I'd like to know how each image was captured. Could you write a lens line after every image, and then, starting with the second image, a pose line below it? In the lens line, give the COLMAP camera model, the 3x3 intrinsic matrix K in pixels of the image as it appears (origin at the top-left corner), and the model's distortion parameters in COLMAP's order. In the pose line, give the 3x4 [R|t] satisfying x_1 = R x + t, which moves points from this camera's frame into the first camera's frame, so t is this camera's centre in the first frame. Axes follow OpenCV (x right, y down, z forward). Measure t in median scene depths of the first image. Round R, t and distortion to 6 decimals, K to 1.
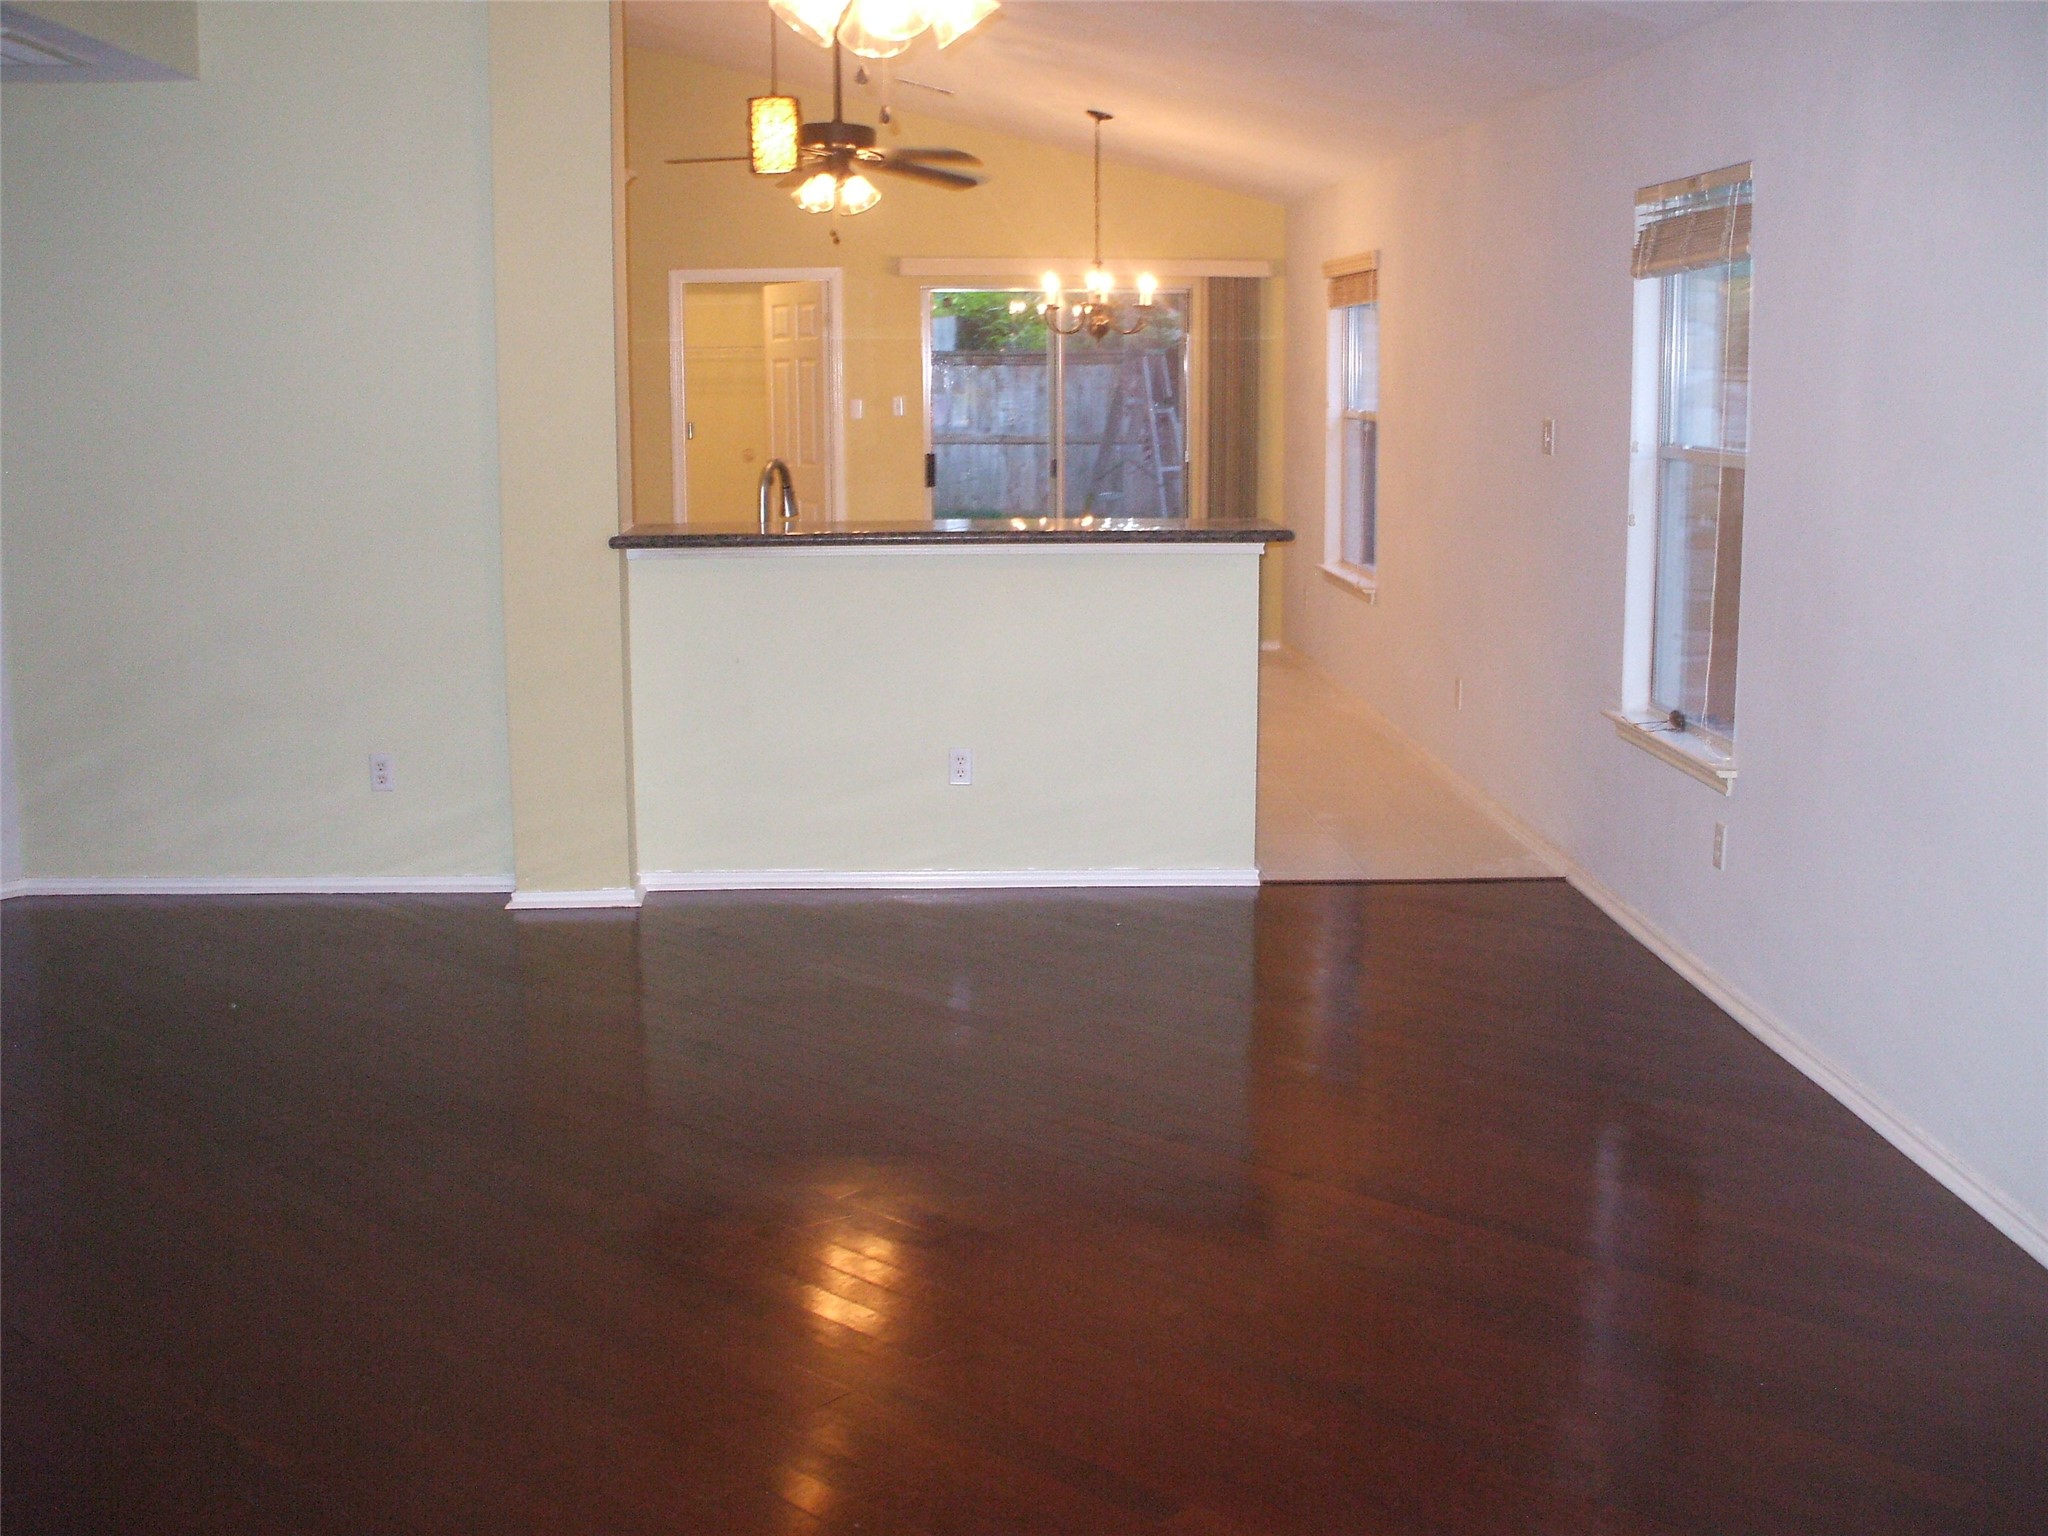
lens RADIAL K [[2245.0, 0, 1024.0], [0, 2245.0, 768.0], [0, 0, 1]] dist [-0.248799, 0.329668]
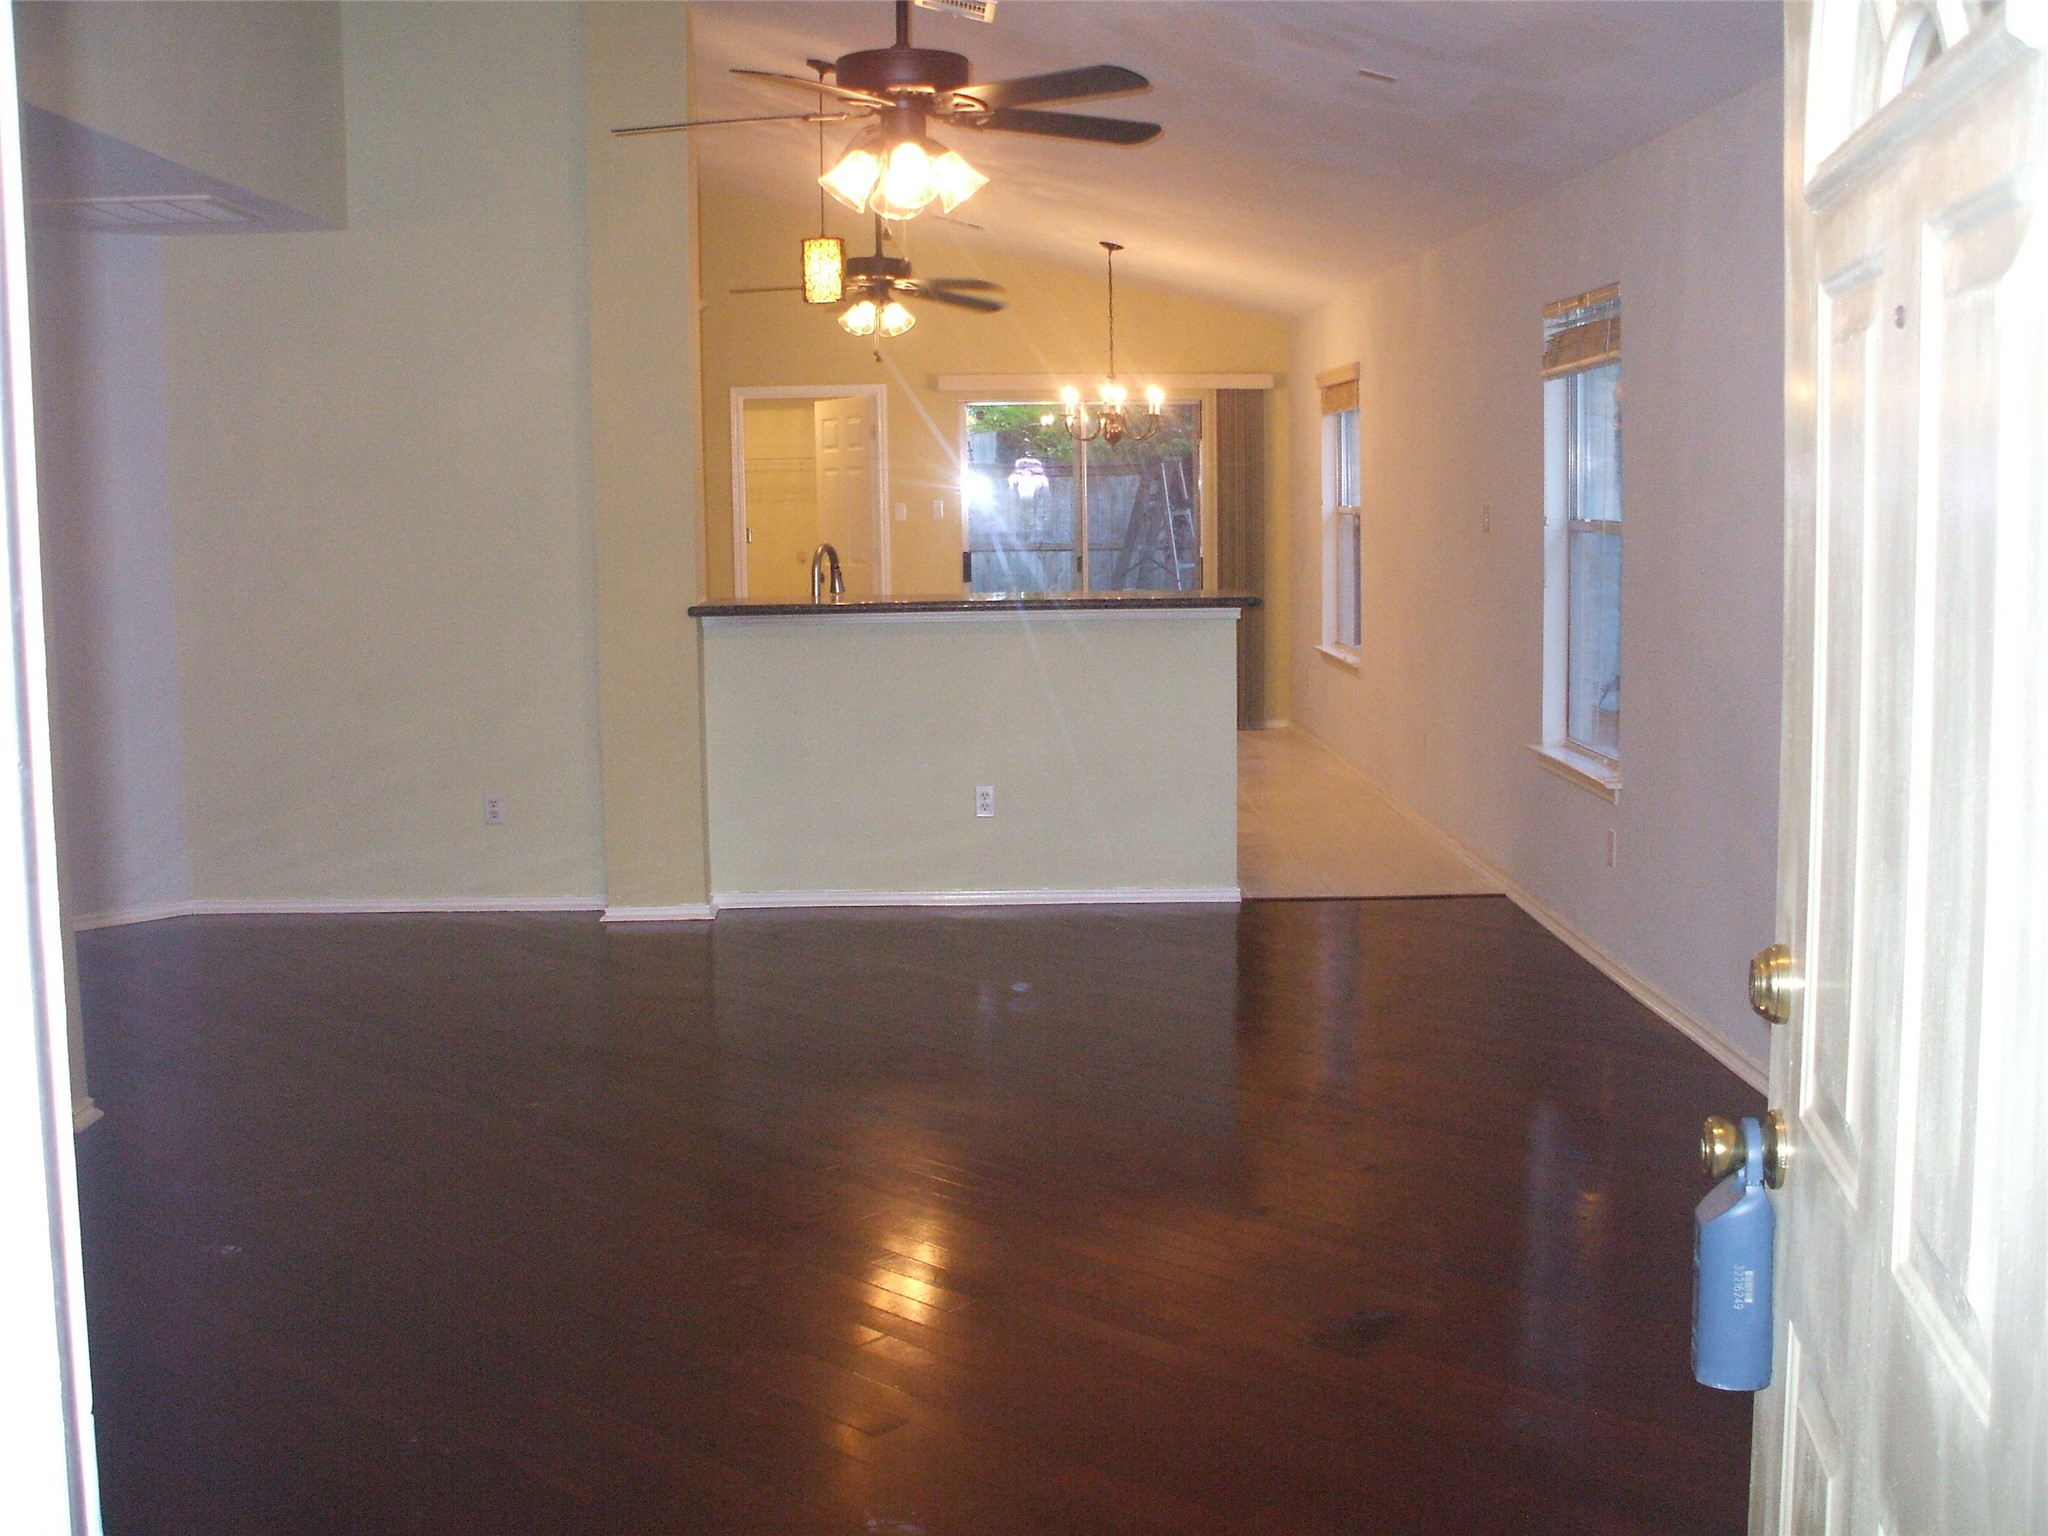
lens RADIAL K [[2159.2, 0, 1024.0], [0, 2159.2, 768.0], [0, 0, 1]] dist [-0.189895, 0.004197]
pose [[0.999759, -0.008786, -0.020121, 0.011624], [0.007853, 0.998911, -0.045998, 0.025677], [0.020503, 0.045829, 0.998739, -0.101068]]
